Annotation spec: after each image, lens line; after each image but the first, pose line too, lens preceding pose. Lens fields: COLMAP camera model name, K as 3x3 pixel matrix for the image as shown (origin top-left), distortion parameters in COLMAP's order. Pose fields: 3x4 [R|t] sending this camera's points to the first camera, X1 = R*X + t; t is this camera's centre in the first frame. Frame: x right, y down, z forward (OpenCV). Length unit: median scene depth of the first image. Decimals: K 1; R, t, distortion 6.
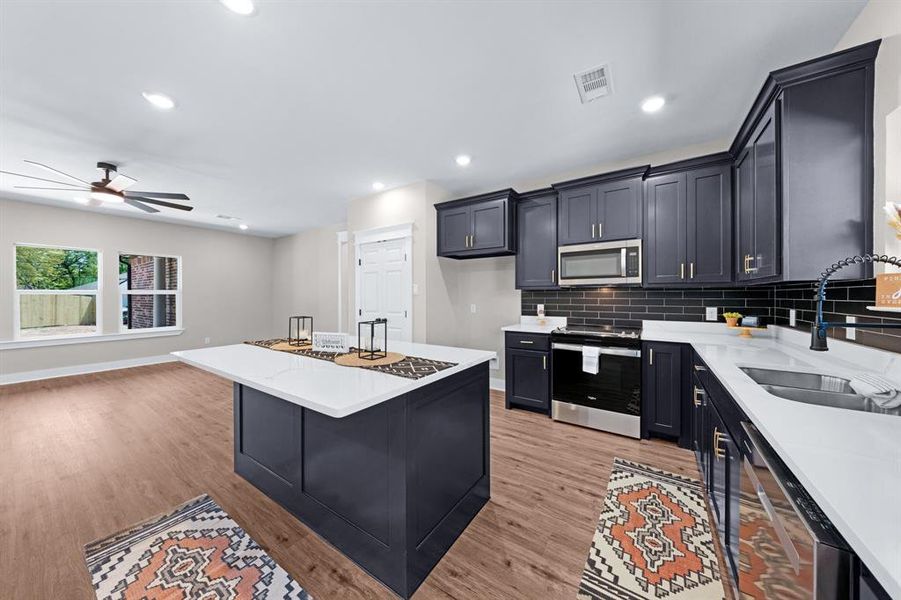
lens RADIAL K [[299.6, 0, 444.3], [0, 299.6, 296.1], [0, 0, 1]] dist [-0.001223, 0.000247]
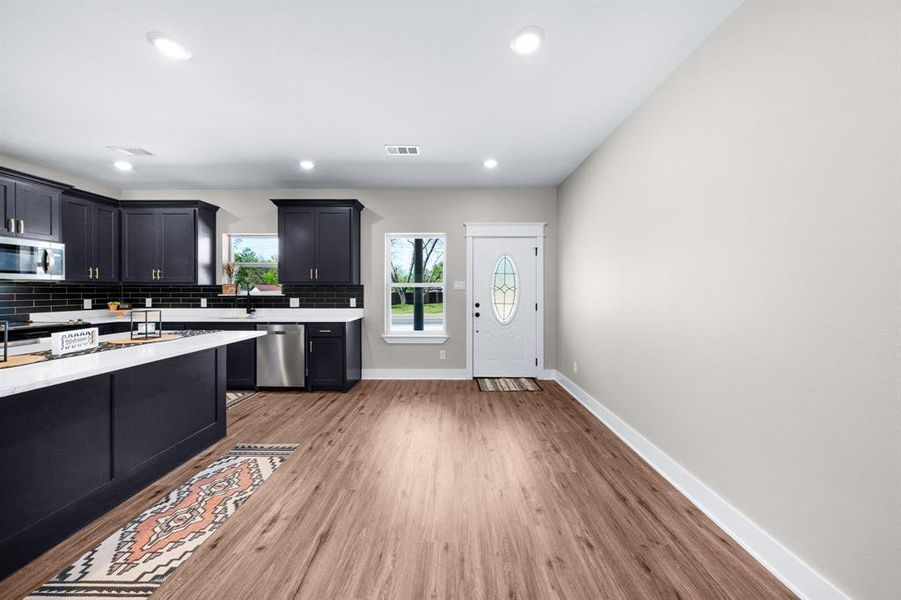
lens RADIAL K [[309.4, 0, 456.6], [0, 309.4, 291.7], [0, 0, 1]] dist [-0.002041, 0.000524]
pose [[-0.565173, -0.000204, 0.824972, -1.368222], [0.002999, 0.999993, 0.002301, 0.004056], [-0.824967, 0.003775, -0.565169, 0.432202]]
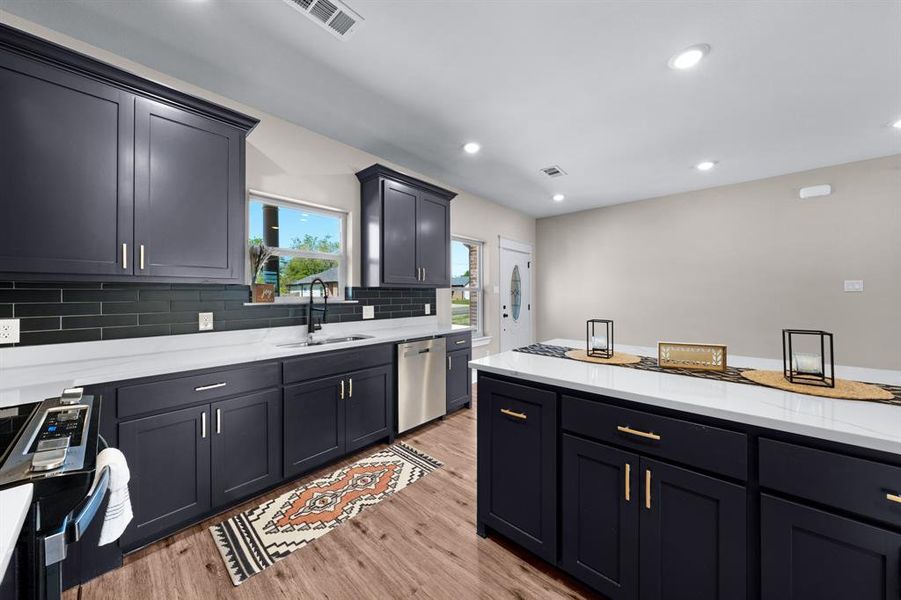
lens RADIAL K [[299.6, 0, 448.3], [0, 299.6, 298.2], [0, 0, 1]] dist [-0.001223, 0.000247]
pose [[-0.991432, 0.006905, 0.130442, 0.086551], [0.008415, 0.999904, 0.011032, -0.000628], [-0.130353, 0.012035, -0.991395, 1.338189]]
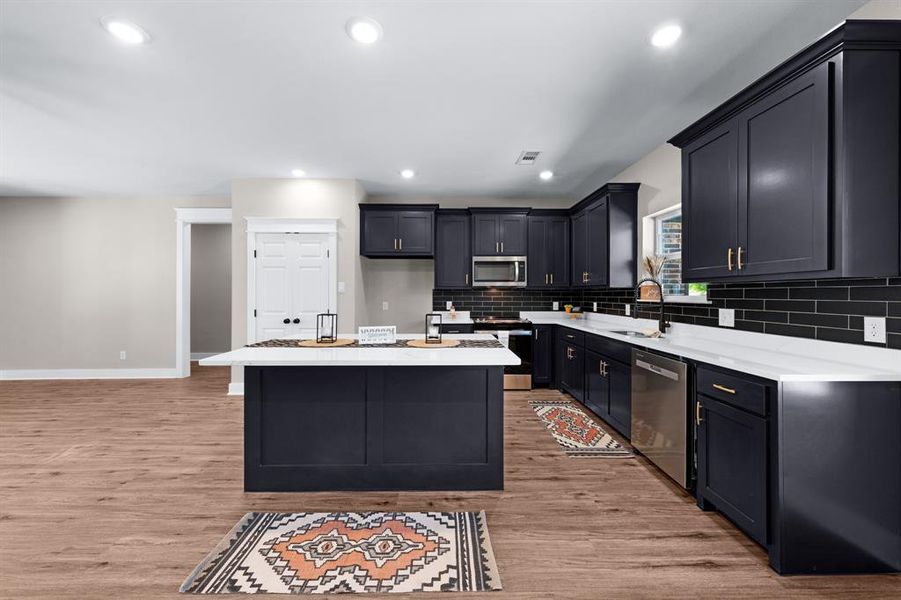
lens RADIAL K [[327.6, 0, 441.4], [0, 327.6, 293.7], [0, 0, 1]] dist [-0.002699, 0.000078]
pose [[0.823309, 0.005068, 0.567571, -0.660598], [-0.003125, 0.999985, -0.004396, 0.002907], [-0.567585, 0.001845, 0.823313, -0.105912]]
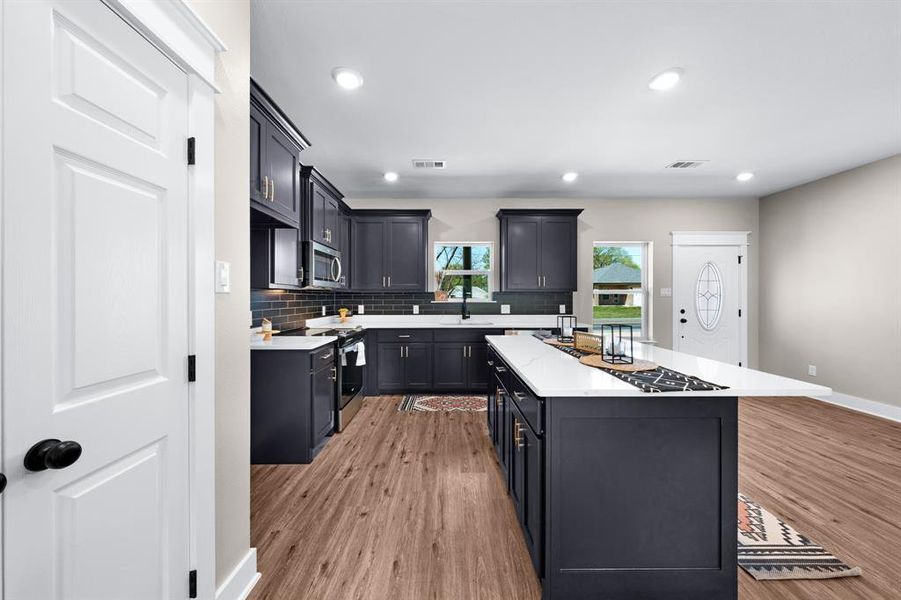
lens RADIAL K [[321.6, 0, 449.5], [0, 321.6, 298.7], [0, 0, 1]] dist [-0.004910, 0.000841]
pose [[-0.576197, 0.001972, 0.817308, -0.750993], [0.004029, 0.999992, 0.000427, 0.004238], [-0.817301, 0.003539, -0.576200, 1.512700]]
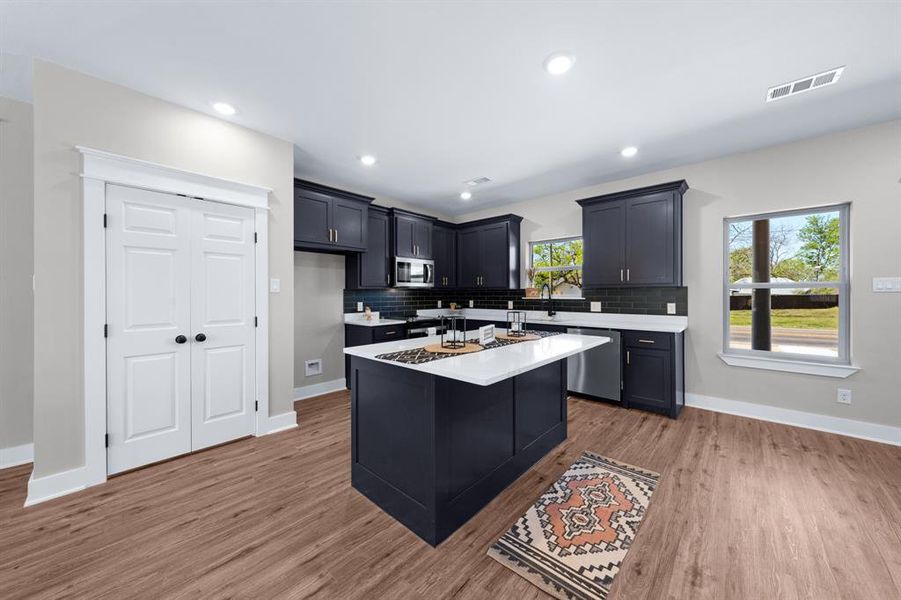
lens RADIAL K [[327.6, 0, 443.0], [0, 327.6, 293.2], [0, 0, 1]] dist [-0.002699, 0.000078]
pose [[0.144129, 0.006134, 0.989540, -1.235992], [0.004022, 0.999969, -0.006784, 0.004324], [-0.989551, 0.004958, 0.144100, 0.742725]]
